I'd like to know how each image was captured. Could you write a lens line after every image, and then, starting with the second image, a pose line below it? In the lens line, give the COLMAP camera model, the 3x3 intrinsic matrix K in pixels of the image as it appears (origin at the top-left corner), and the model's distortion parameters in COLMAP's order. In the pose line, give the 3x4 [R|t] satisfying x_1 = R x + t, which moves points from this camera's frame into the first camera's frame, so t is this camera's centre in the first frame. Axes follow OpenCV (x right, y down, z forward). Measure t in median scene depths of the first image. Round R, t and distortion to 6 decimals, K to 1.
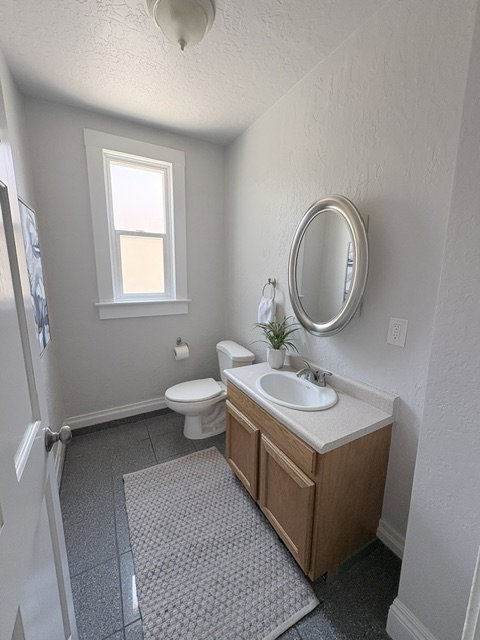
lens RADIAL K [[263.0, 0, 240.0], [0, 263.0, 320.0], [0, 0, 1]] dist [-0.001862, -0.000222]
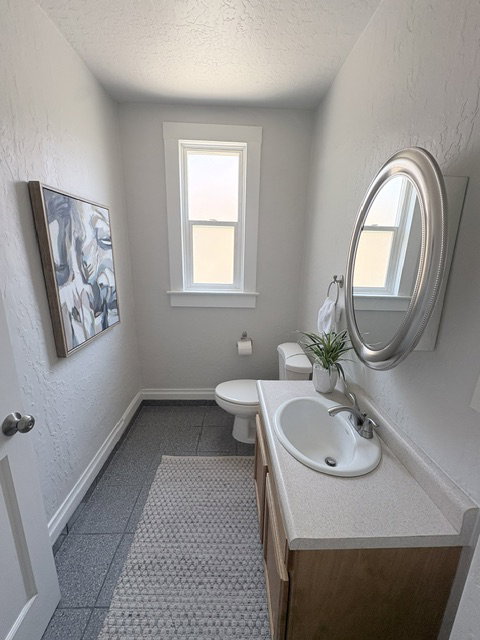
lens RADIAL K [[263.0, 0, 240.0], [0, 263.0, 320.0], [0, 0, 1]] dist [-0.001862, -0.000222]
pose [[0.892137, 0.117329, -0.436264, 0.195650], [-0.094569, 0.992793, 0.073613, -0.053126], [0.441756, -0.024415, 0.896803, 0.164049]]
